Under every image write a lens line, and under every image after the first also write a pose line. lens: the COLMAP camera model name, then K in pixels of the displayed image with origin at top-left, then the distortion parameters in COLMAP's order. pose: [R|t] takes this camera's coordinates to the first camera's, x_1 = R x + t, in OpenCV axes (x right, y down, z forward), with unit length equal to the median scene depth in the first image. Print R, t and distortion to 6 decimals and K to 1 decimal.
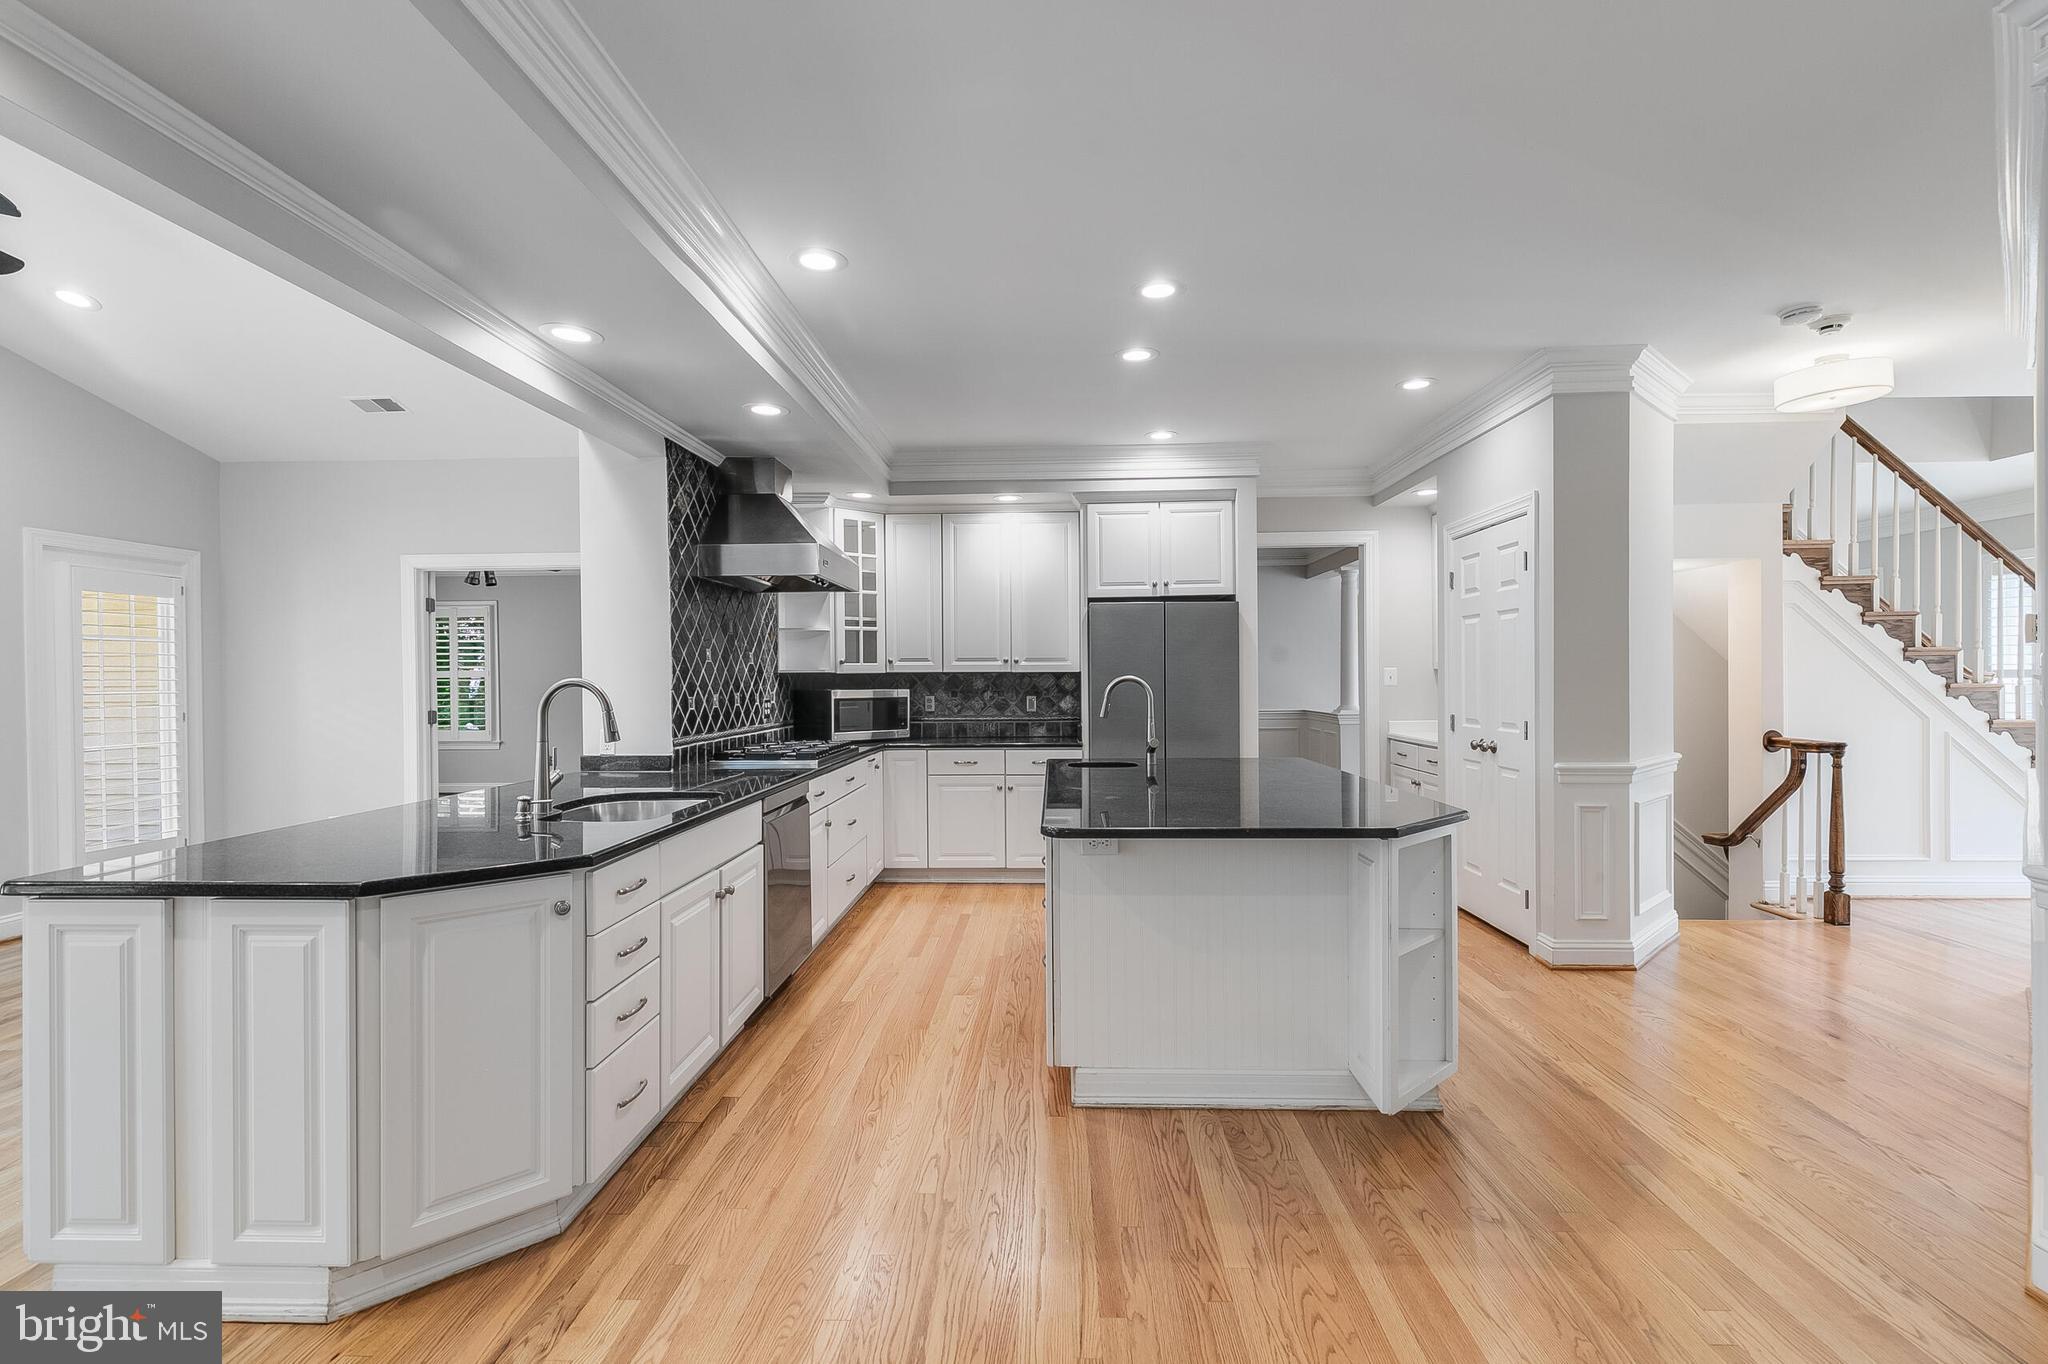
lens RADIAL K [[924.7, 0, 1023.7], [0, 924.7, 684.8], [0, 0, 1]] dist [0.004683, -0.001819]
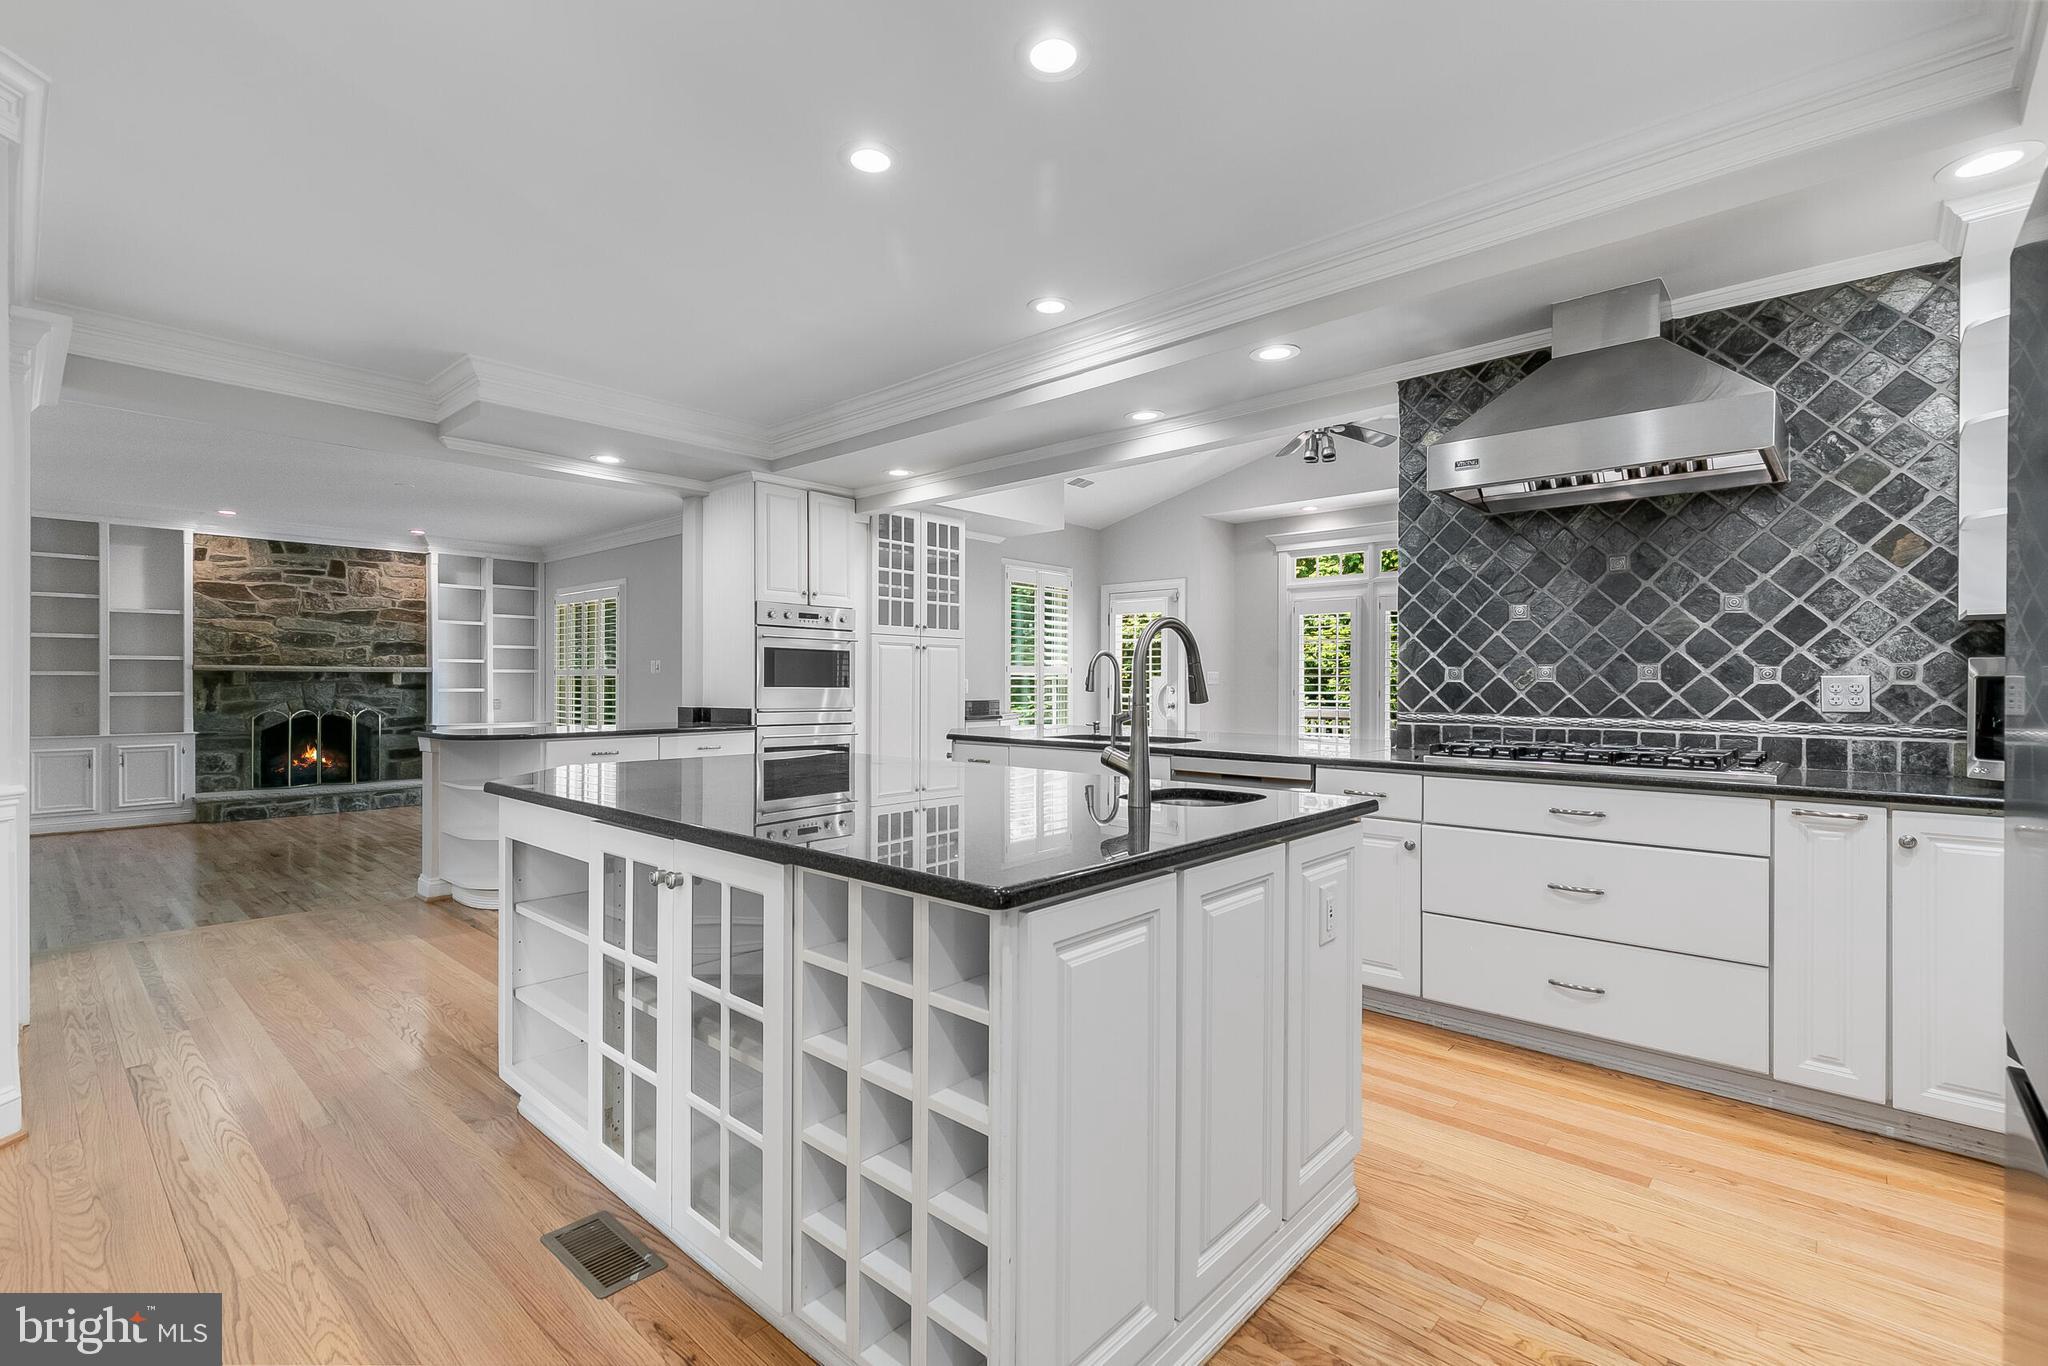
lens RADIAL K [[924.7, 0, 1022.1], [0, 924.7, 683.9], [0, 0, 1]] dist [0.004683, -0.001819]
pose [[-0.646267, 0.007259, -0.763077, 0.454614], [-0.004005, 0.999909, 0.012904, 0.016706], [0.763101, 0.011396, -0.646179, 1.081831]]
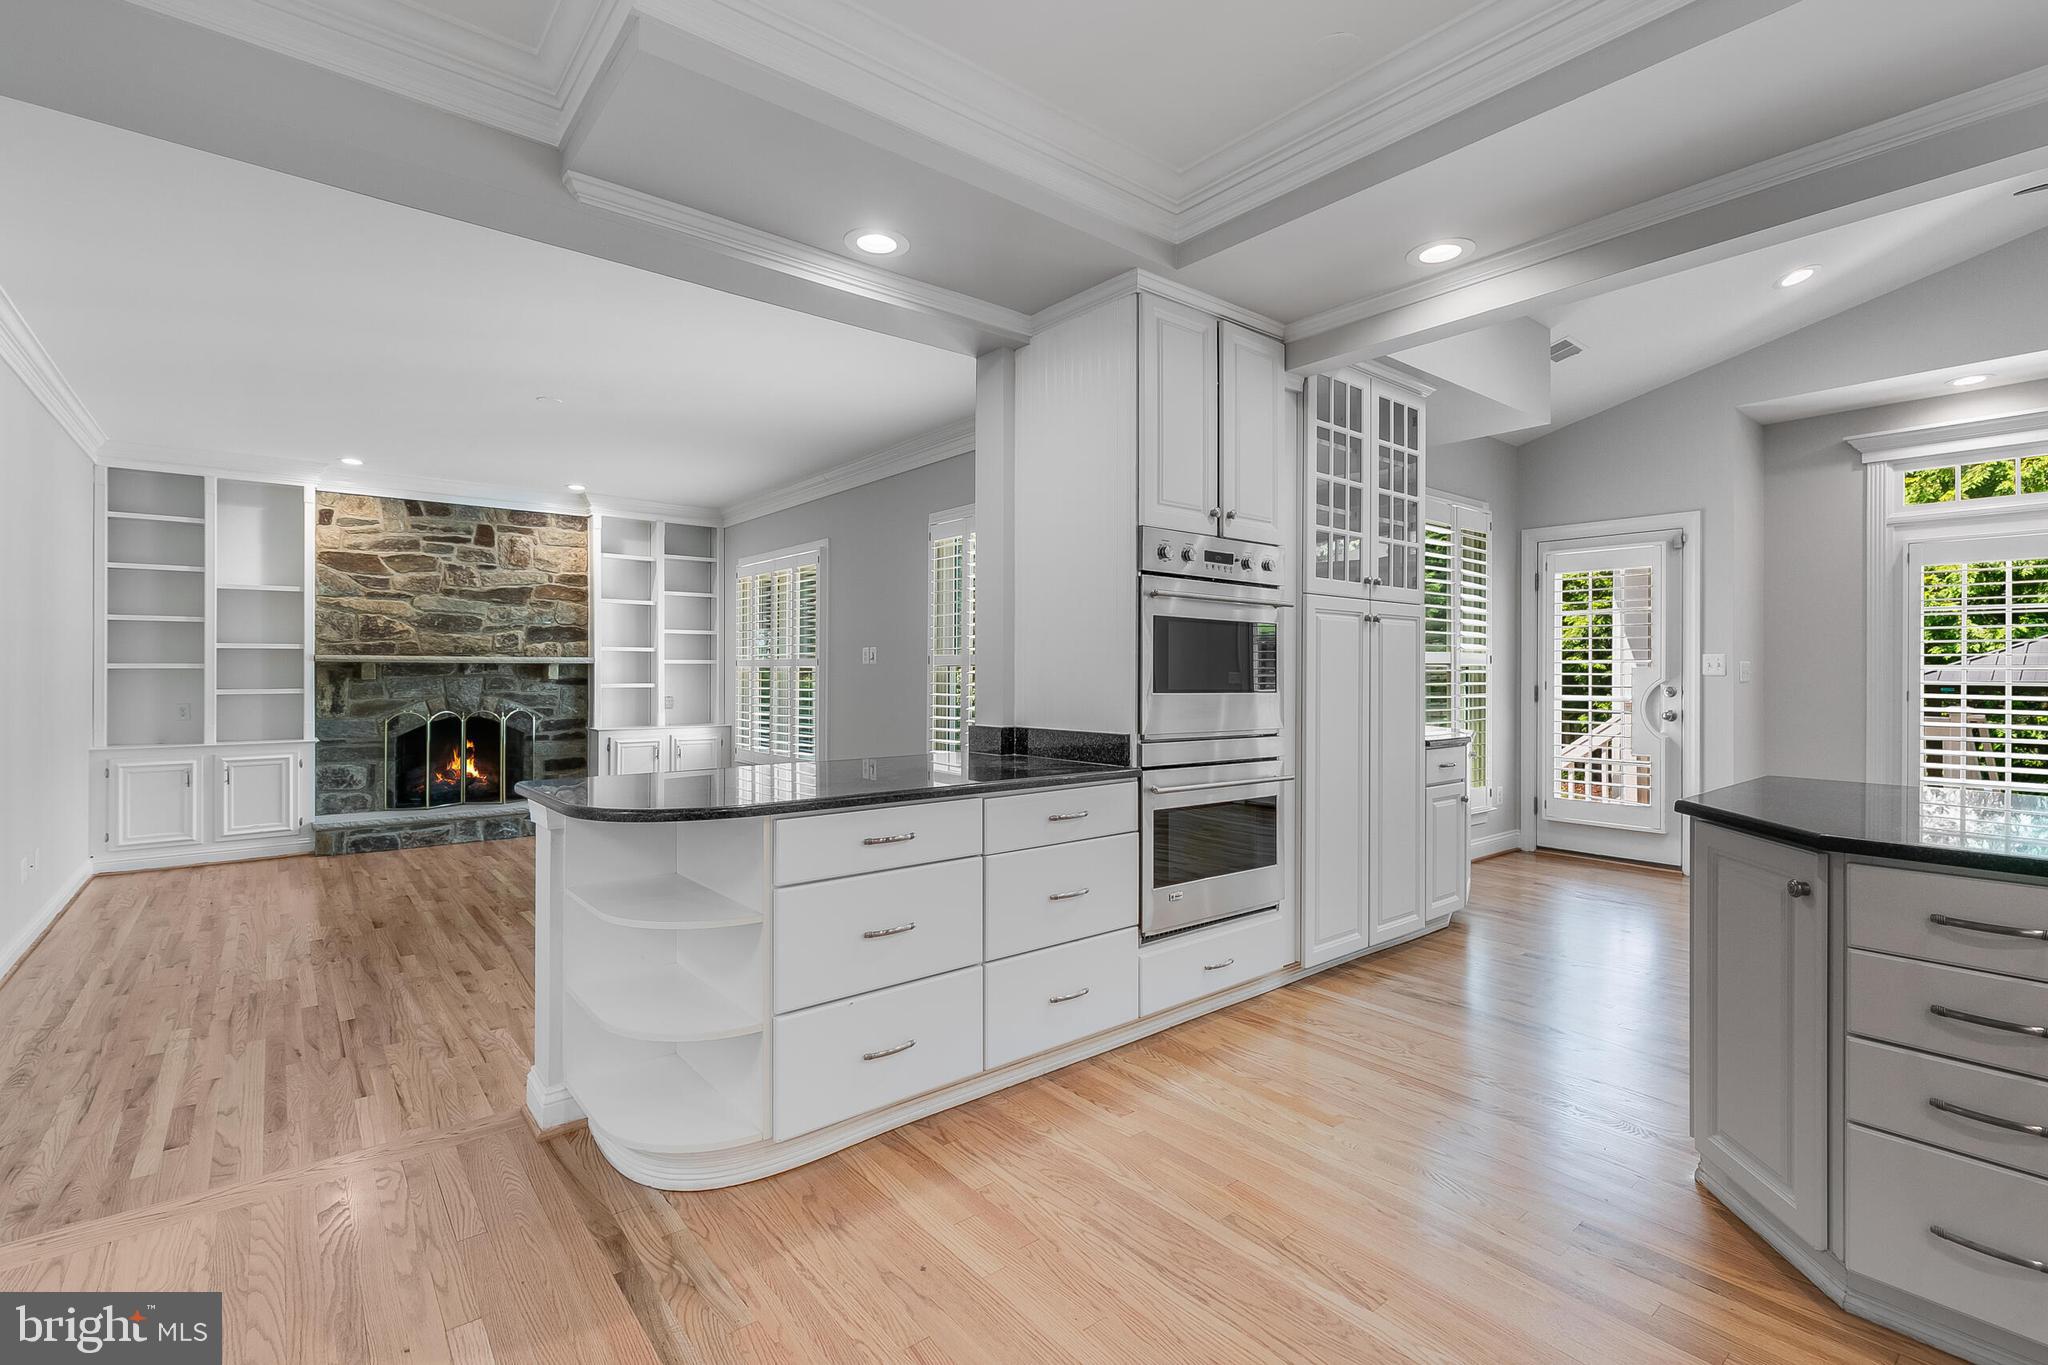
lens RADIAL K [[924.7, 0, 1020.7], [0, 924.7, 670.6], [0, 0, 1]] dist [0.004683, -0.001819]
pose [[-0.753865, 0.005785, -0.657004, 0.240490], [-0.001770, 0.999940, 0.010835, 0.016126], [0.657027, 0.009331, -0.753809, 0.490523]]
